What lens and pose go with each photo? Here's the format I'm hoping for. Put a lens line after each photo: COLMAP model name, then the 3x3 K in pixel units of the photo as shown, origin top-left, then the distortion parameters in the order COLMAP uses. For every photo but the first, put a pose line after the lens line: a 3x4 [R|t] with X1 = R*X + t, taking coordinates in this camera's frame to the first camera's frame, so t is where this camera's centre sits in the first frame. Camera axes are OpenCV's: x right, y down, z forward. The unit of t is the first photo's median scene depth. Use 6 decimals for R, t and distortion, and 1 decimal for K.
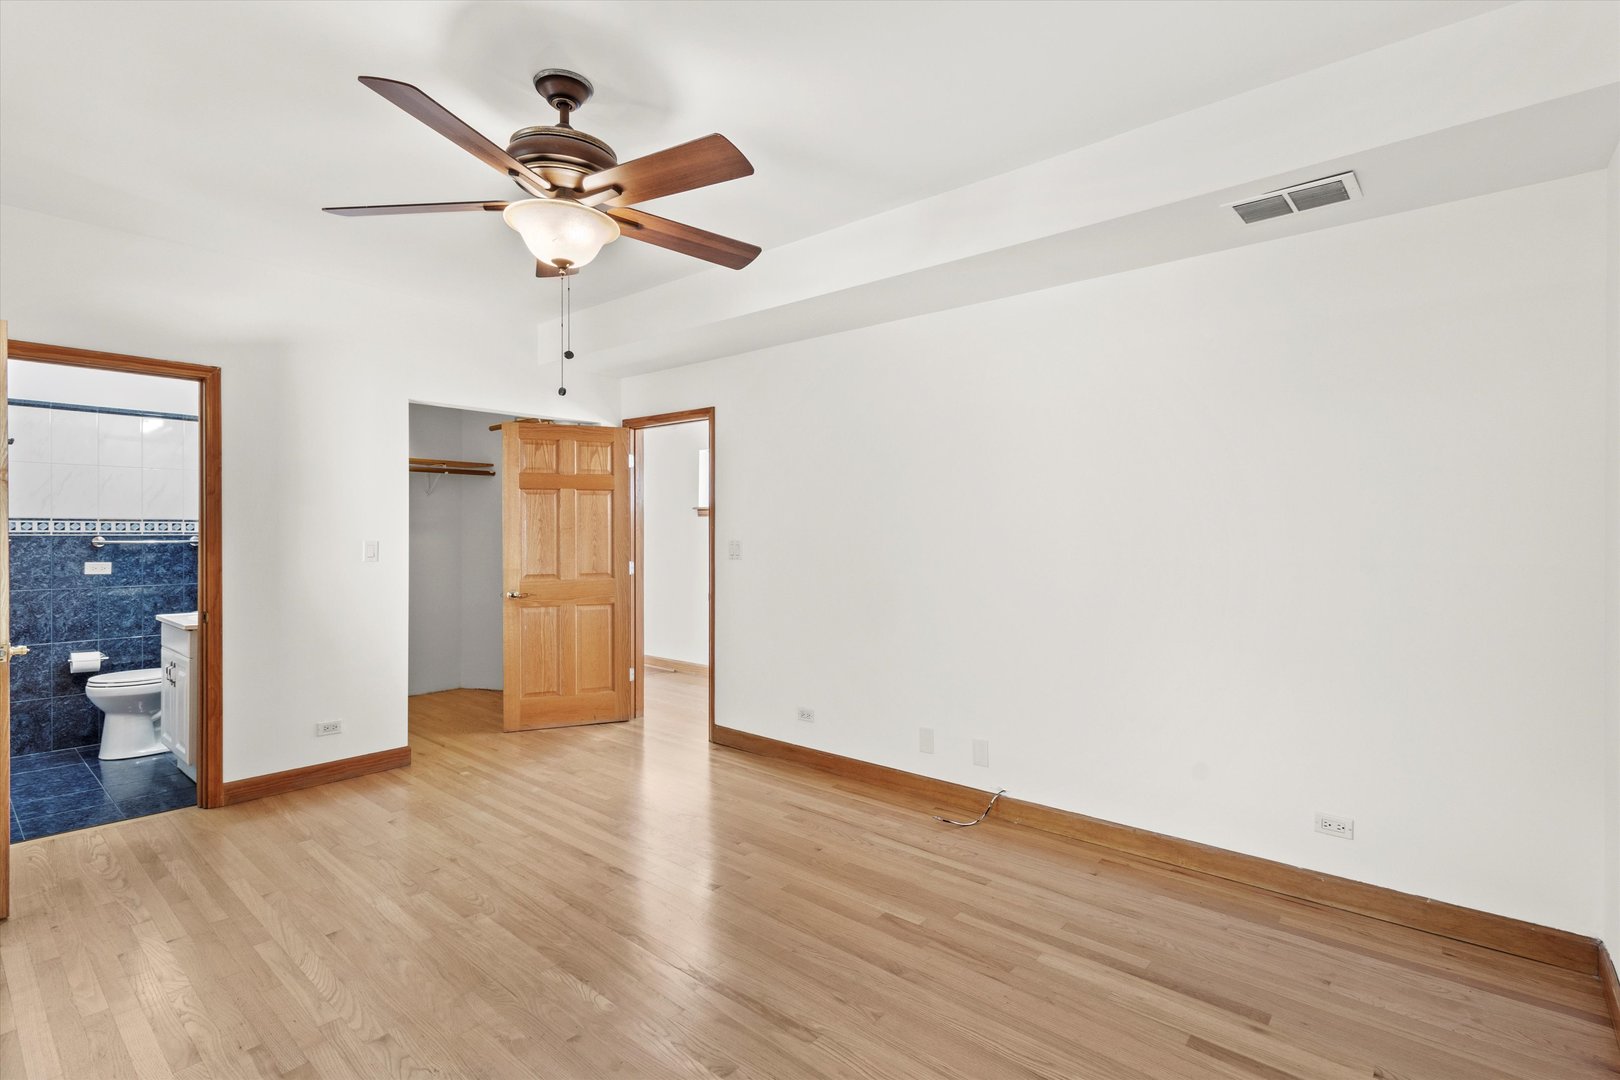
lens RADIAL K [[763.7, 0, 814.7], [0, 763.7, 532.9], [0, 0, 1]] dist [0.001624, -0.000169]
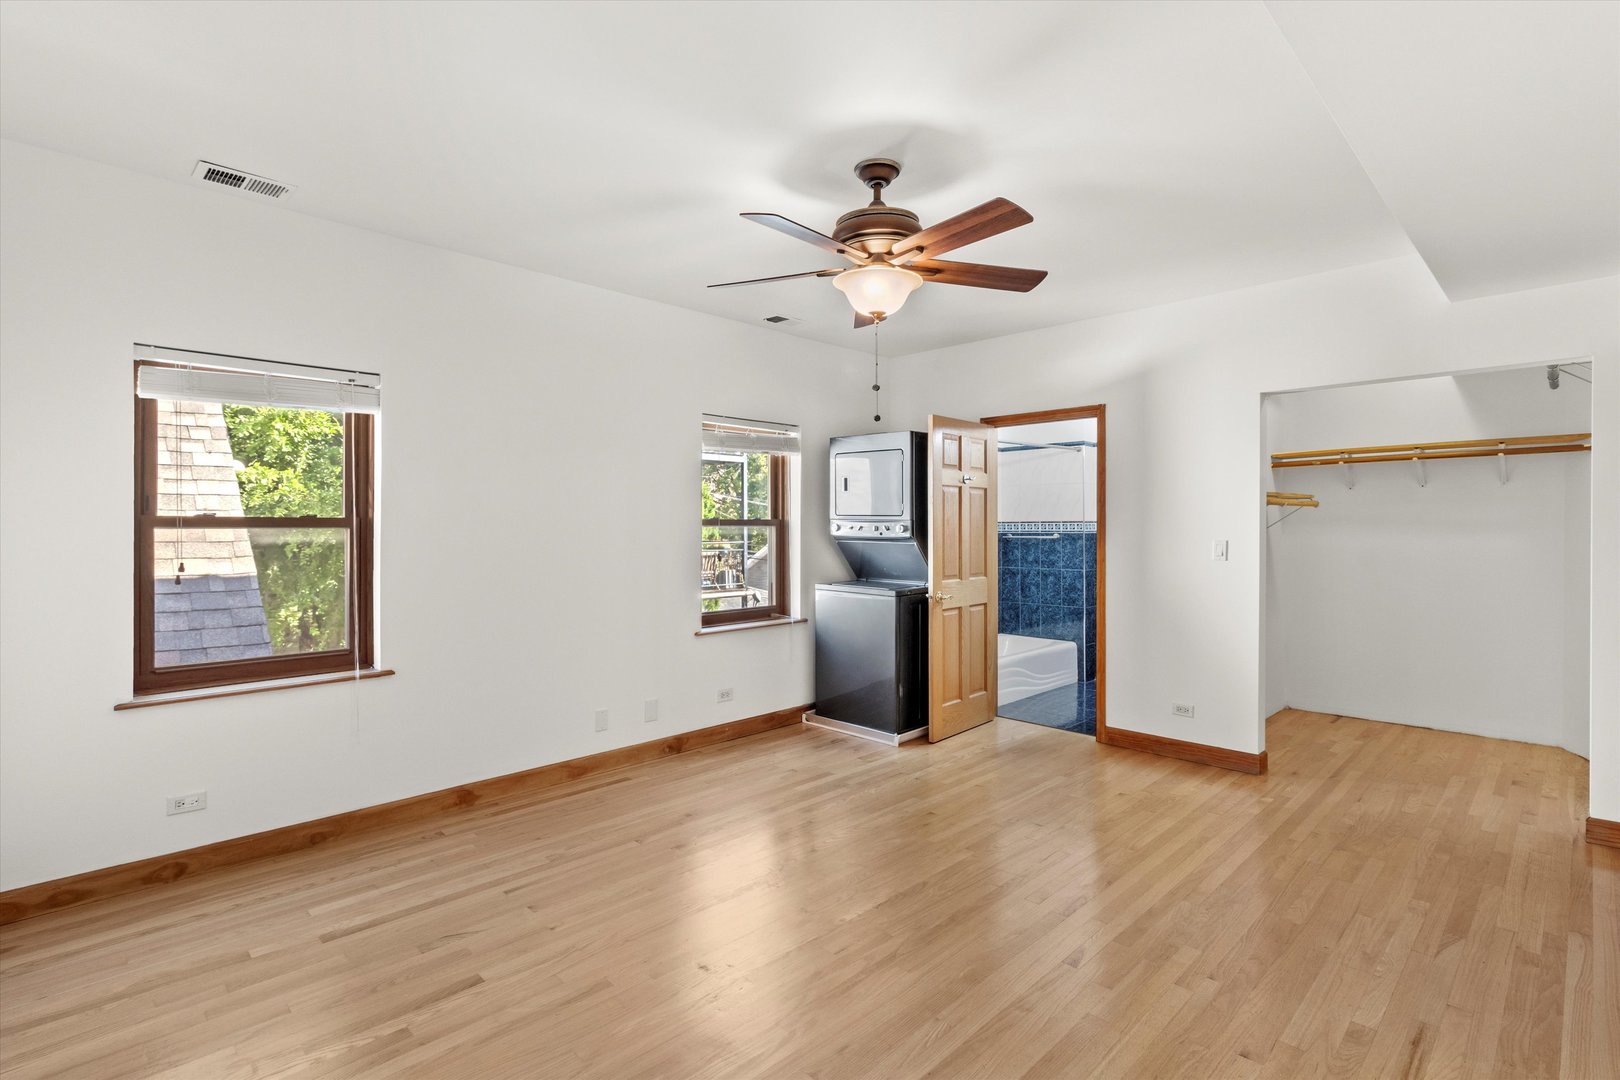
lens RADIAL K [[763.7, 0, 814.7], [0, 763.7, 532.9], [0, 0, 1]] dist [0.001624, -0.000169]
pose [[-0.080860, 0.005710, -0.996709, 0.666667], [-0.003074, 0.999977, 0.005978, -0.004934], [0.996721, 0.003547, -0.080841, 0.743693]]
